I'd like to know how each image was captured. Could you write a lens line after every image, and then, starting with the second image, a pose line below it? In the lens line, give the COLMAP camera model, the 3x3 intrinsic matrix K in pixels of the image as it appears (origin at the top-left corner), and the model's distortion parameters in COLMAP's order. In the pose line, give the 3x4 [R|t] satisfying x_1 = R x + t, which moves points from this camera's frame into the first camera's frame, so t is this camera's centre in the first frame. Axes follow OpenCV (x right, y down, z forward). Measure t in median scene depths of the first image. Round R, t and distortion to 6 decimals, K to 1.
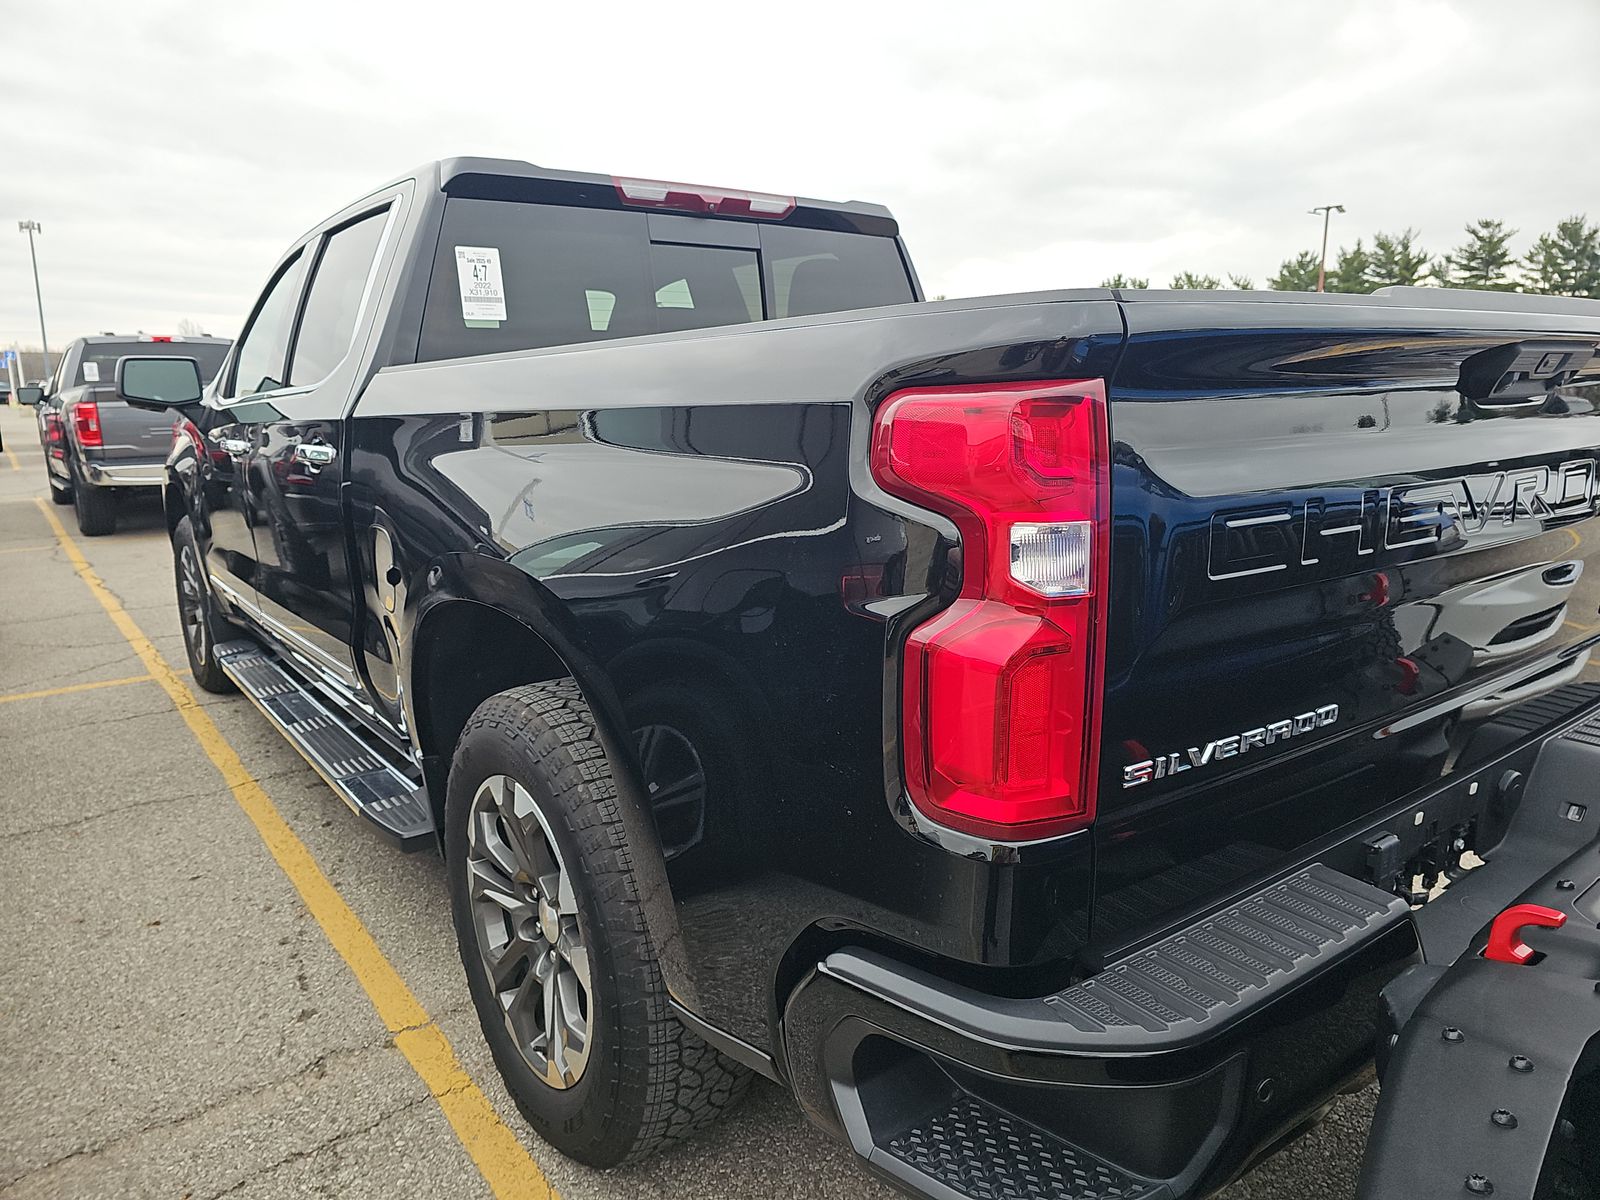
lens RADIAL K [[1072.7, 0, 800.0], [0, 1072.7, 600.0], [0, 0, 1]] dist [0.019994, -0.016986]
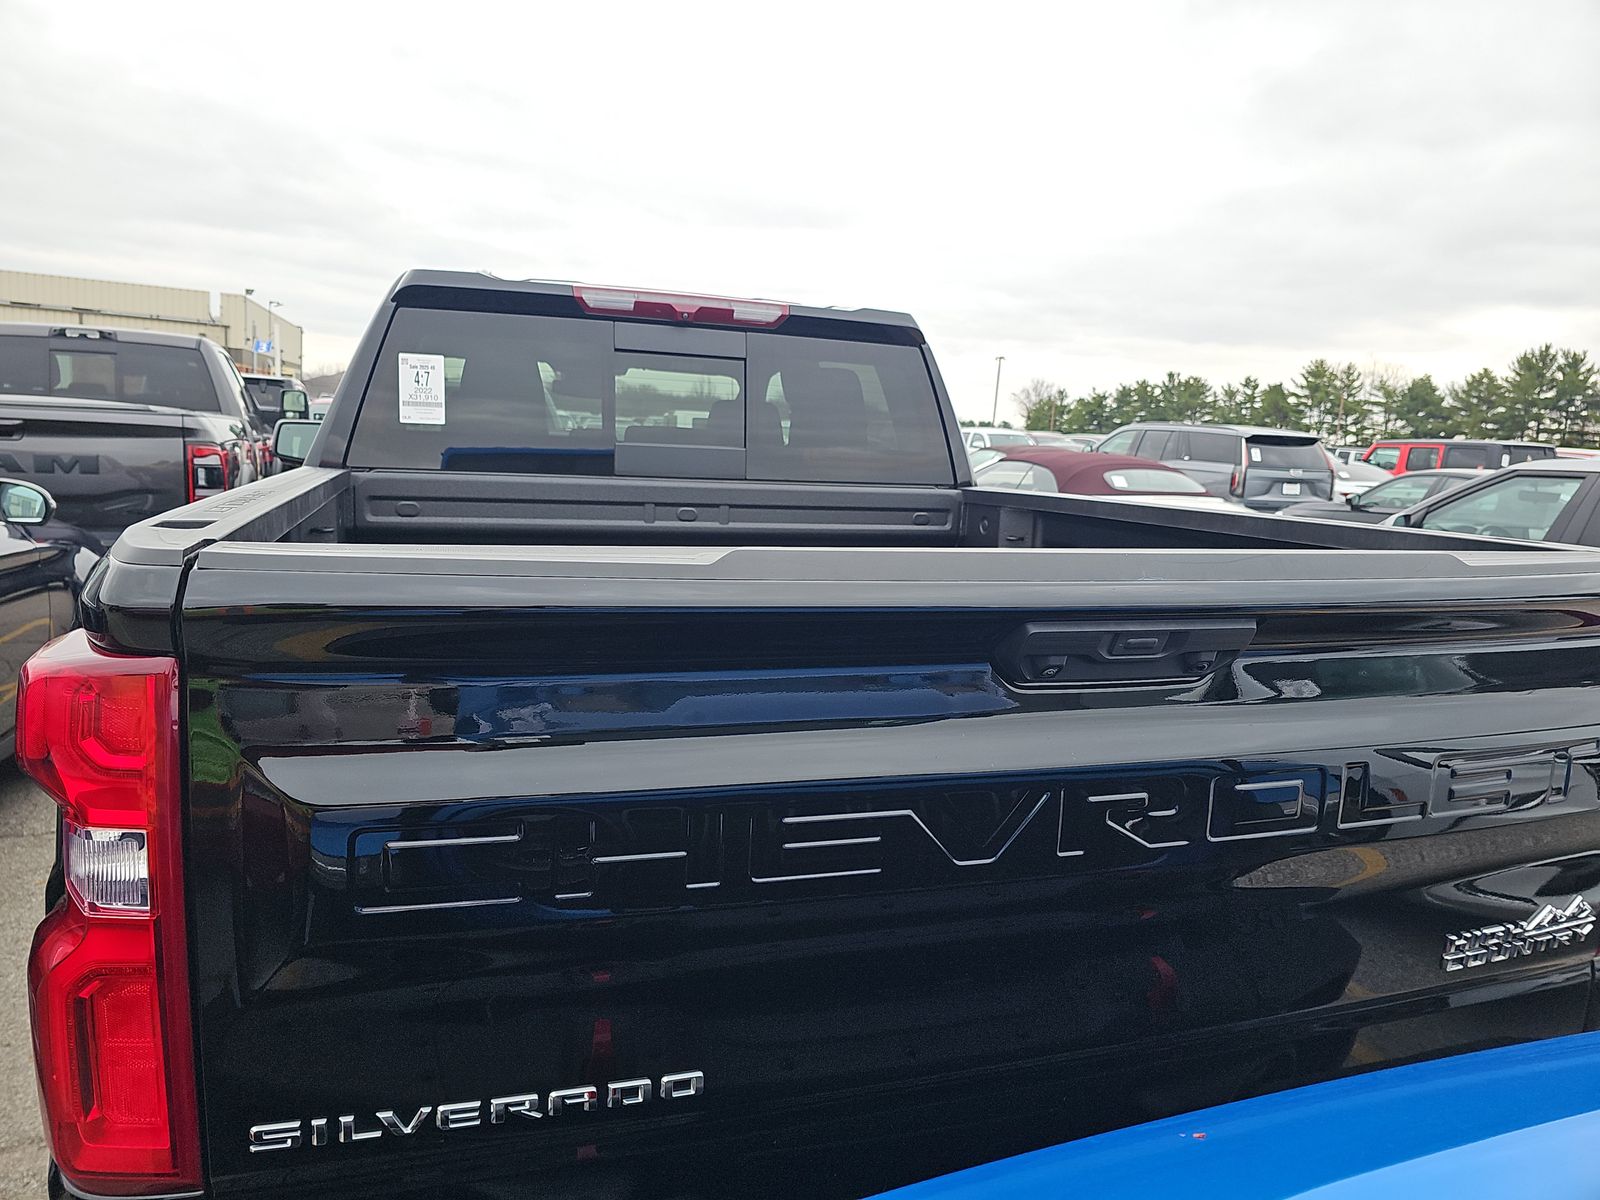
lens RADIAL K [[1072.7, 0, 800.0], [0, 1072.7, 600.0], [0, 0, 1]] dist [0.019994, -0.016986]
pose [[0.953635, 0.104558, -0.282219, 0.336651], [-0.117889, 0.992554, -0.030629, -0.098930], [0.276915, 0.062480, 0.958861, 0.120759]]
